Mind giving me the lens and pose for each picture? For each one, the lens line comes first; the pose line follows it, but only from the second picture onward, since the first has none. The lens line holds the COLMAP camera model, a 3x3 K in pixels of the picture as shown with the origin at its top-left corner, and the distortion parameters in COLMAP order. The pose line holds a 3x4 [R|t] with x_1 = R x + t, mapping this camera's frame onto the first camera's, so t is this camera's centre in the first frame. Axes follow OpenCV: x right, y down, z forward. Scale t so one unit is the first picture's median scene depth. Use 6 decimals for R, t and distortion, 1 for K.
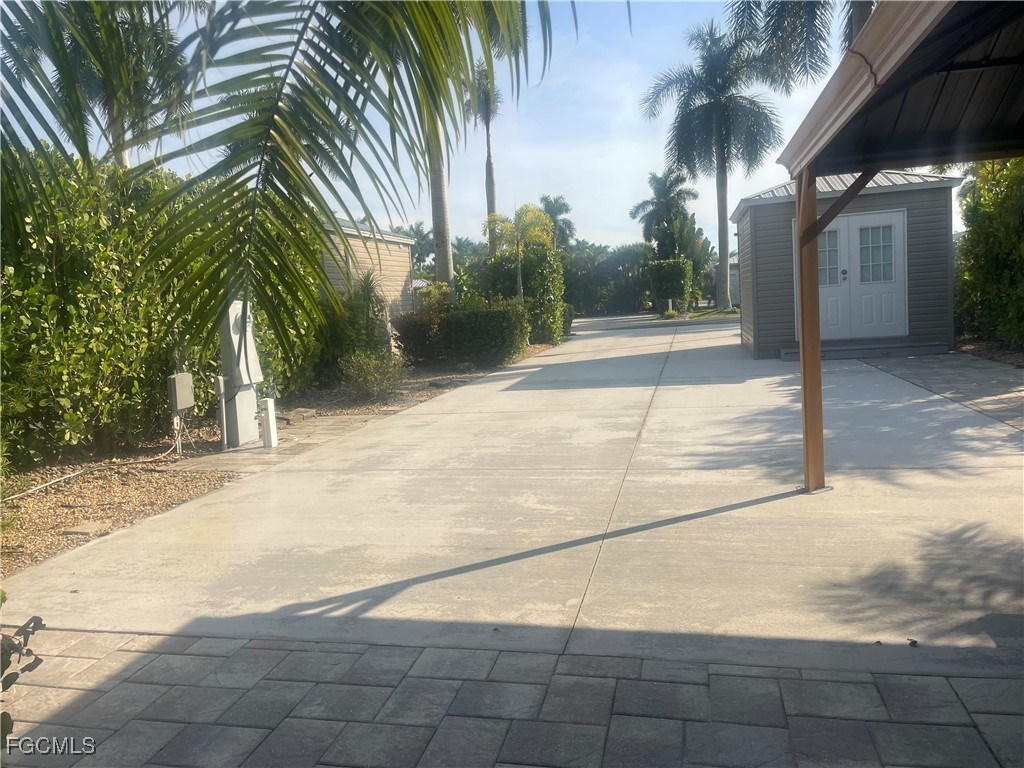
lens RADIAL K [[766.4, 0, 512.0], [0, 766.4, 384.0], [0, 0, 1]] dist [0.092671, -0.138572]
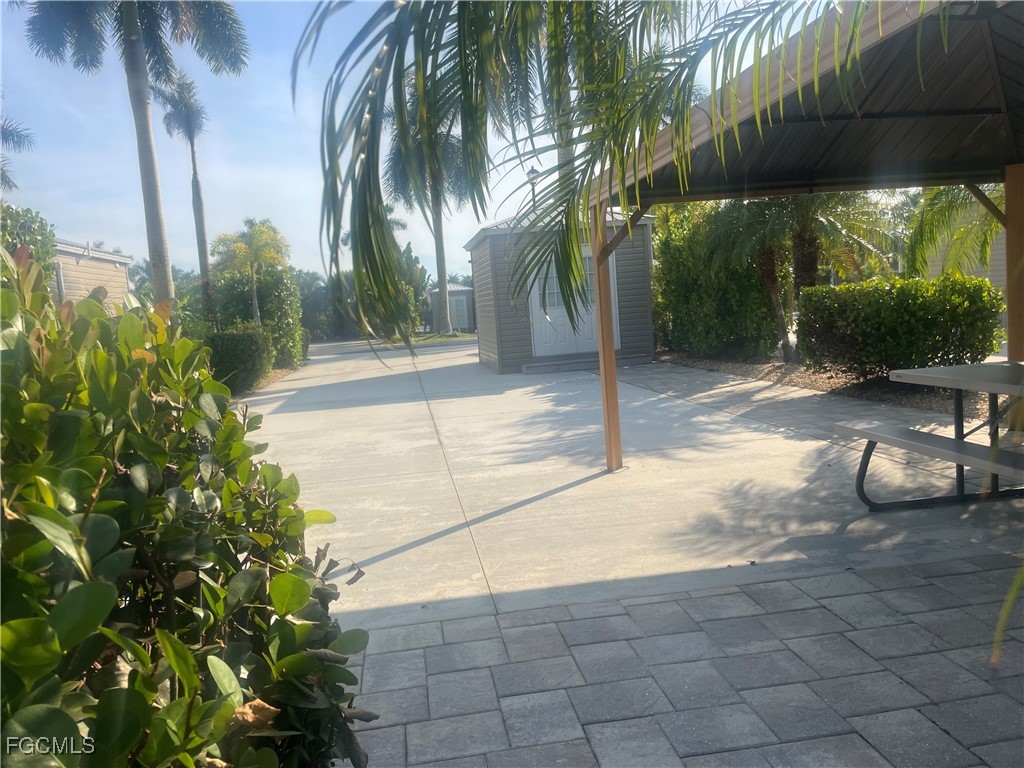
lens RADIAL K [[766.4, 0, 512.0], [0, 766.4, 384.0], [0, 0, 1]] dist [0.092671, -0.138572]
pose [[0.928397, -0.041185, 0.369301, -0.196047], [0.054430, 0.998192, -0.025515, 0.028298], [-0.367582, 0.043789, 0.928960, -0.039542]]
